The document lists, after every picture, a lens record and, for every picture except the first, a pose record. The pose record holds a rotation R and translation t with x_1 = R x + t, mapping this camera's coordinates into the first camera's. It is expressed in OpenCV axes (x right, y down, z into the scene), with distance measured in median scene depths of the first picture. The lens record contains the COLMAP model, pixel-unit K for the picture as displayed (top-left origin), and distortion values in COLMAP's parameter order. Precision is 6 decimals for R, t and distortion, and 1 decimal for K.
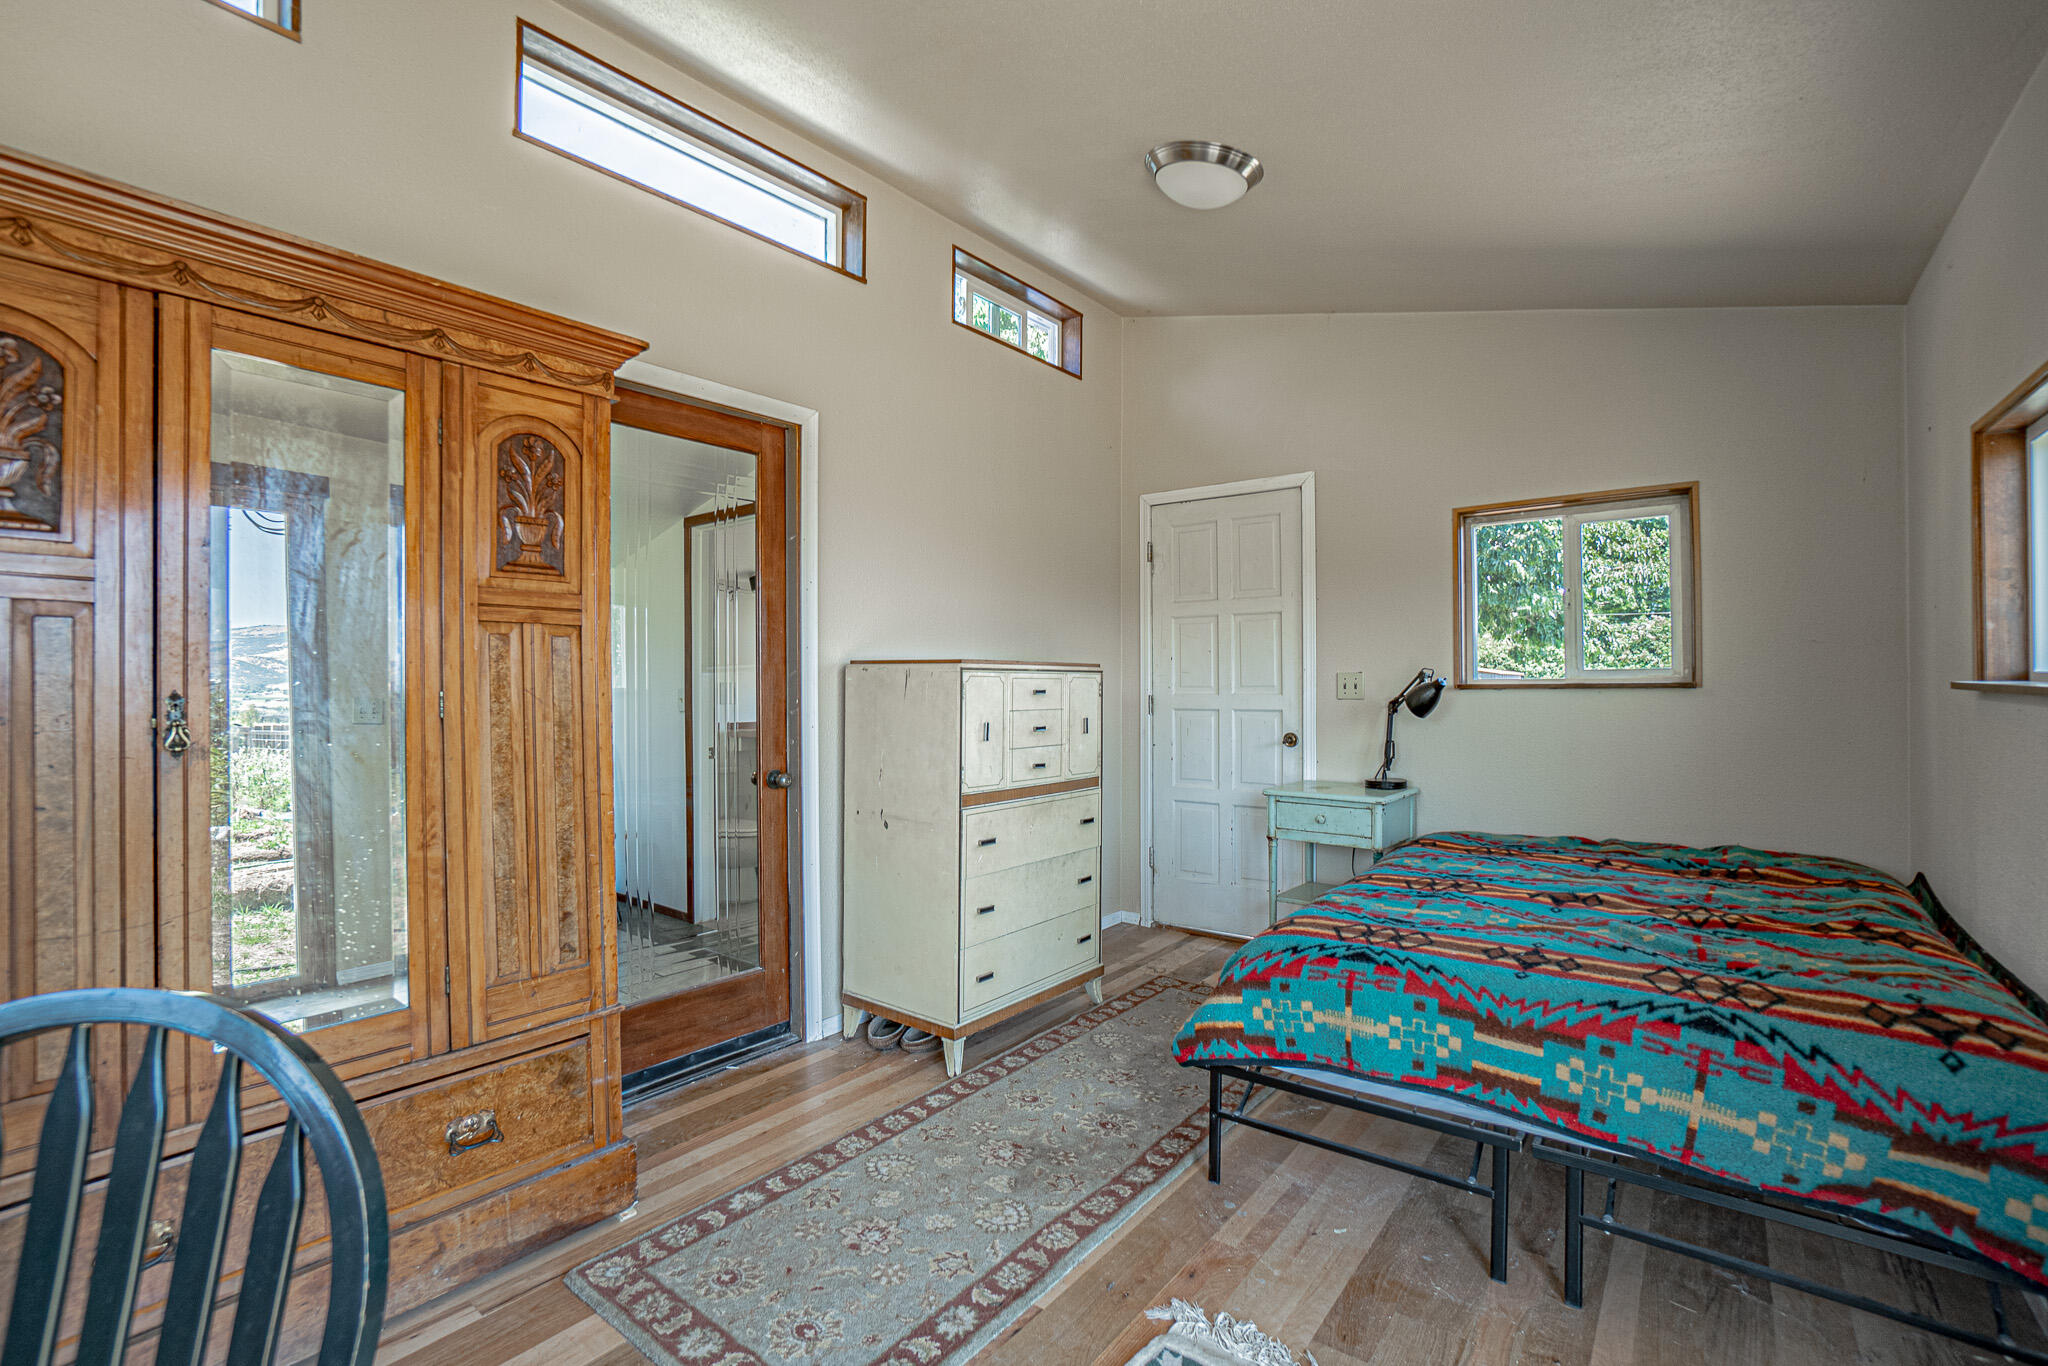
lens RADIAL K [[917.4, 0, 1024.2], [0, 917.4, 683.1], [0, 0, 1]] dist [-0.039799, 0.001332]
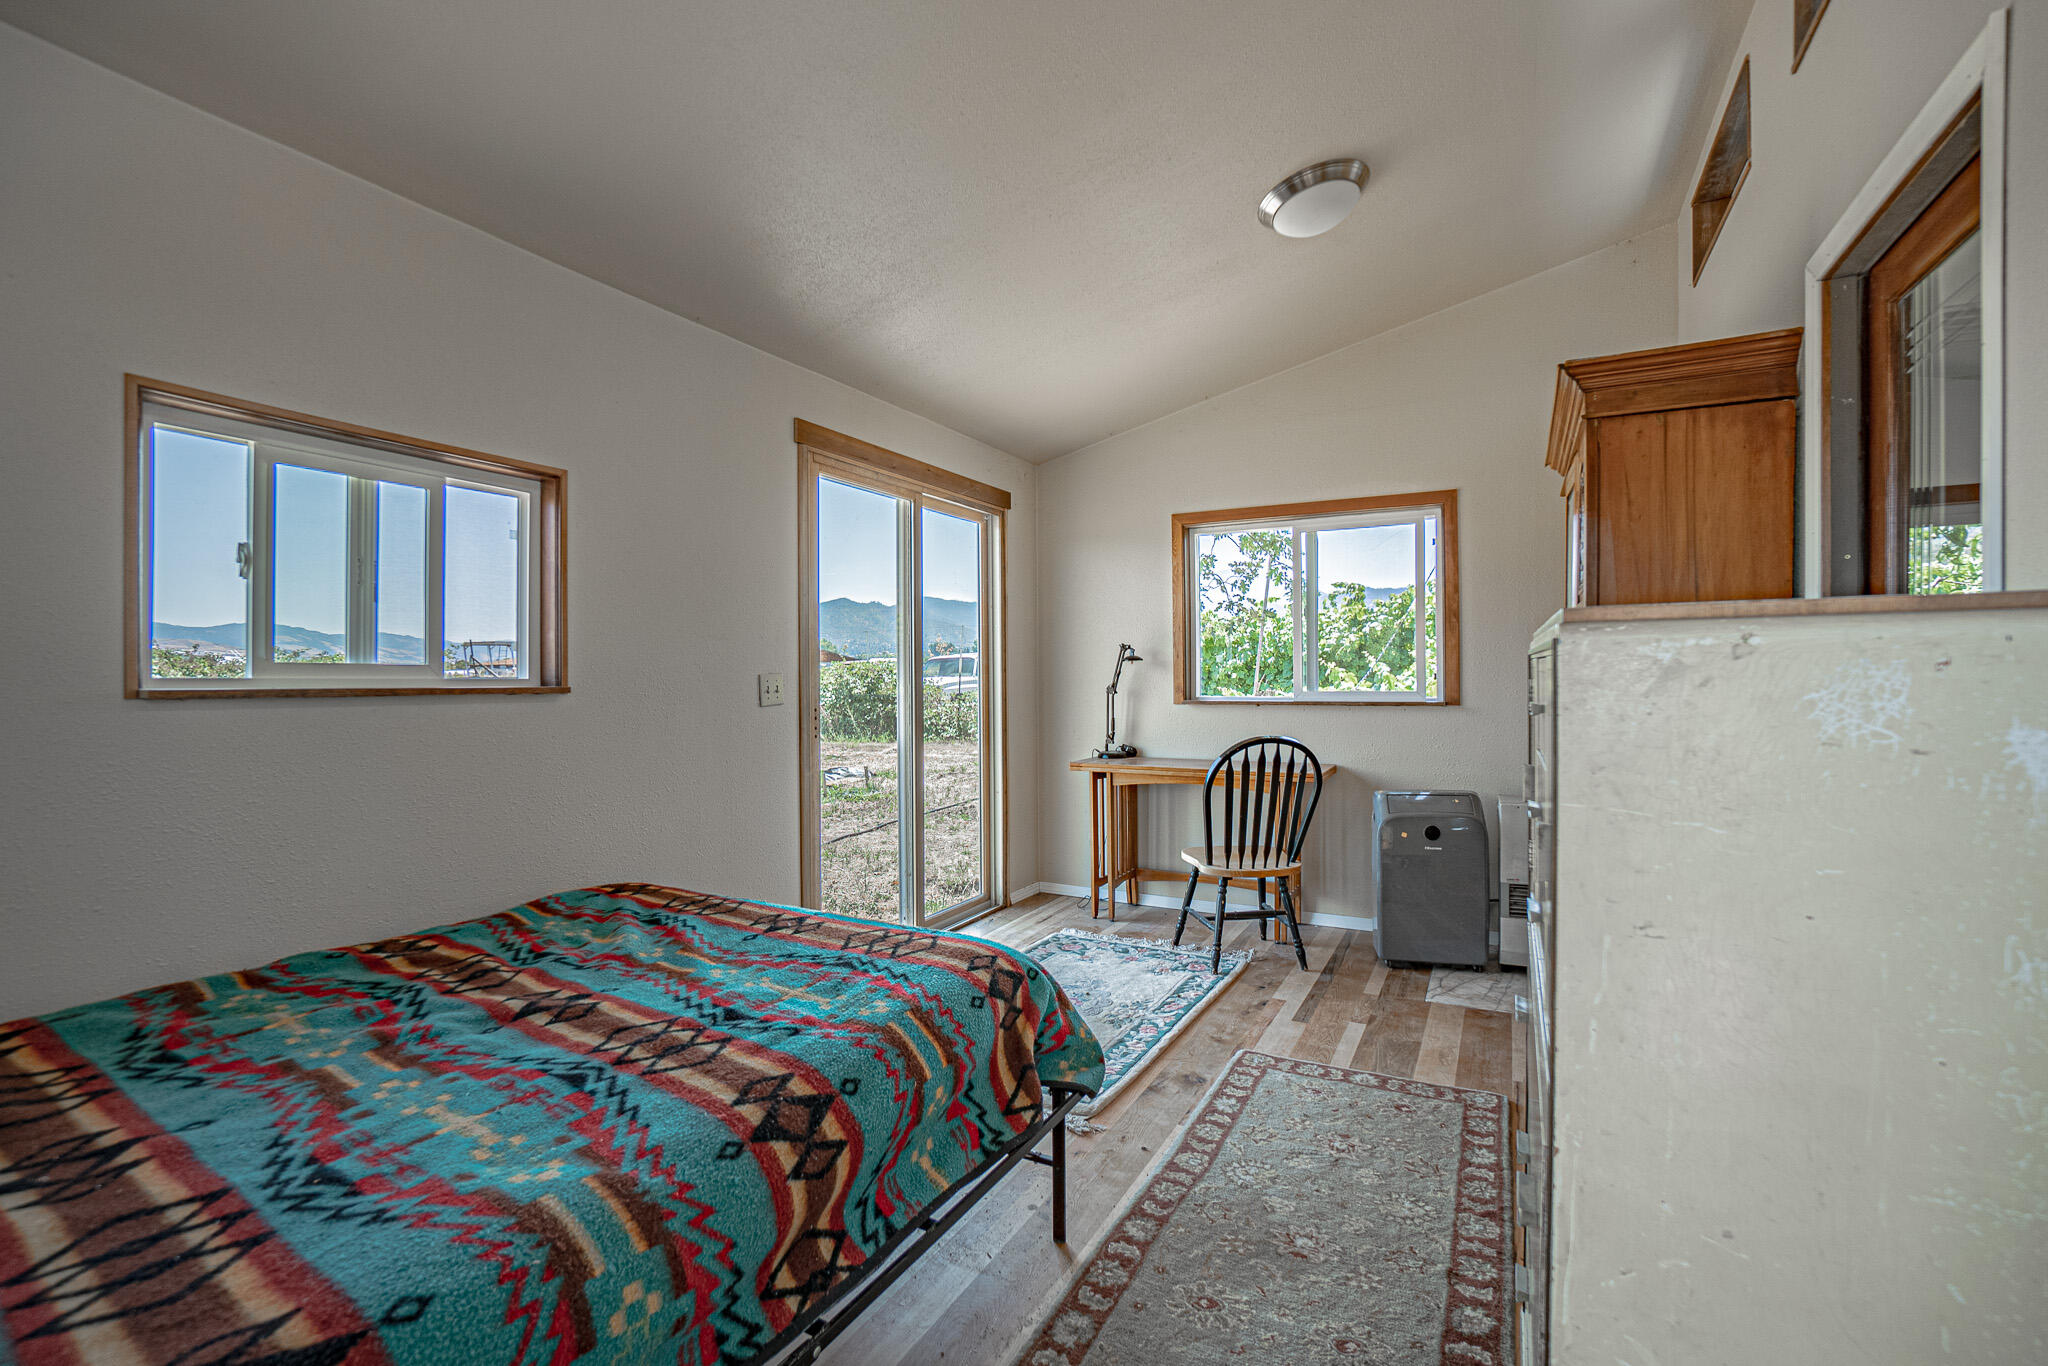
lens RADIAL K [[917.4, 0, 1024.4], [0, 917.4, 684.8], [0, 0, 1]] dist [-0.039799, 0.001332]
pose [[-0.986759, 0.006282, -0.162069, 0.415382], [0.005349, 0.999967, 0.006191, -0.003267], [0.162102, 0.005242, -0.986760, 2.018831]]
